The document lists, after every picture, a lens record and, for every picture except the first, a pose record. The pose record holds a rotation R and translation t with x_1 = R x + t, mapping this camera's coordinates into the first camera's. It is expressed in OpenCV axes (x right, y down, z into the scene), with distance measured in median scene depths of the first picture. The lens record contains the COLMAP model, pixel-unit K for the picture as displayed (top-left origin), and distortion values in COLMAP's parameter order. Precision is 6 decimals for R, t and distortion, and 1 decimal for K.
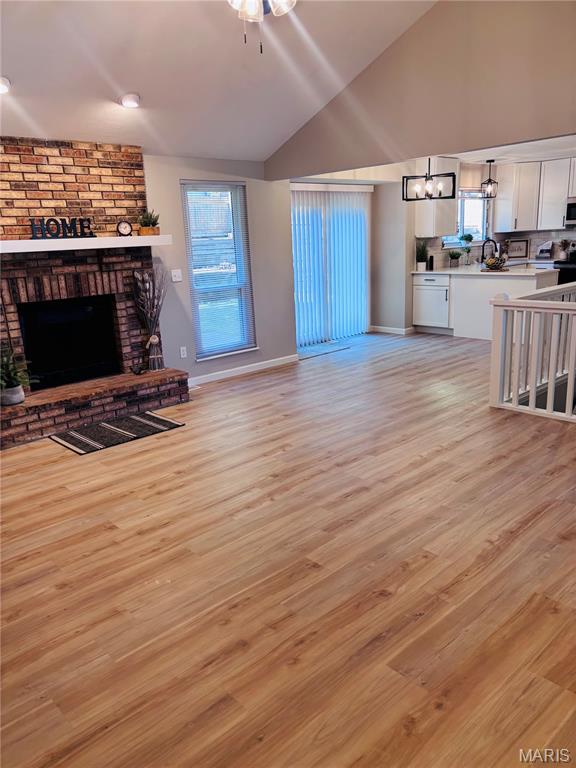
lens RADIAL K [[588.8, 0, 287.1], [0, 588.8, 383.3], [0, 0, 1]] dist [0.034827, 0.001893]
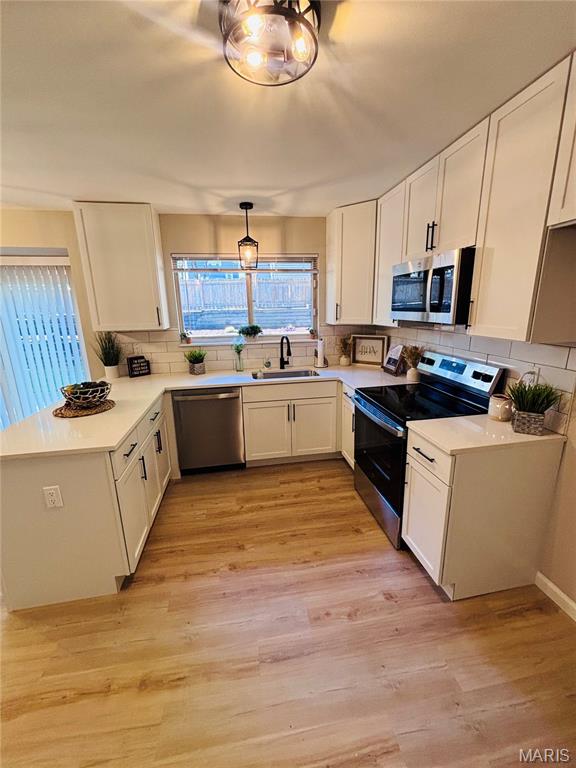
lens RADIAL K [[309.4, 0, 289.9], [0, 309.4, 381.4], [0, 0, 1]] dist [-0.002191, -0.000016]
pose [[0.838338, 0.156217, -0.522289, 0.522289], [-0.150321, 0.987163, 0.053976, -0.210231], [0.524016, 0.033261, 0.851059, 0.713913]]
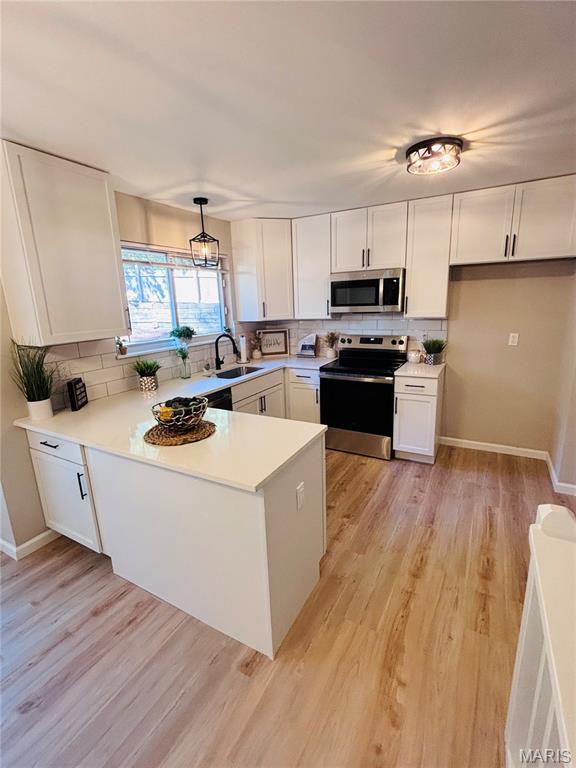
lens RADIAL K [[348.6, 0, 290.4], [0, 348.6, 382.1], [0, 0, 1]] dist [-0.005573, -0.000614]
pose [[0.951092, -0.057078, 0.303589, 0.290570], [0.066425, 0.997580, -0.020542, -0.177525], [-0.301682, 0.039703, 0.952582, 0.620415]]
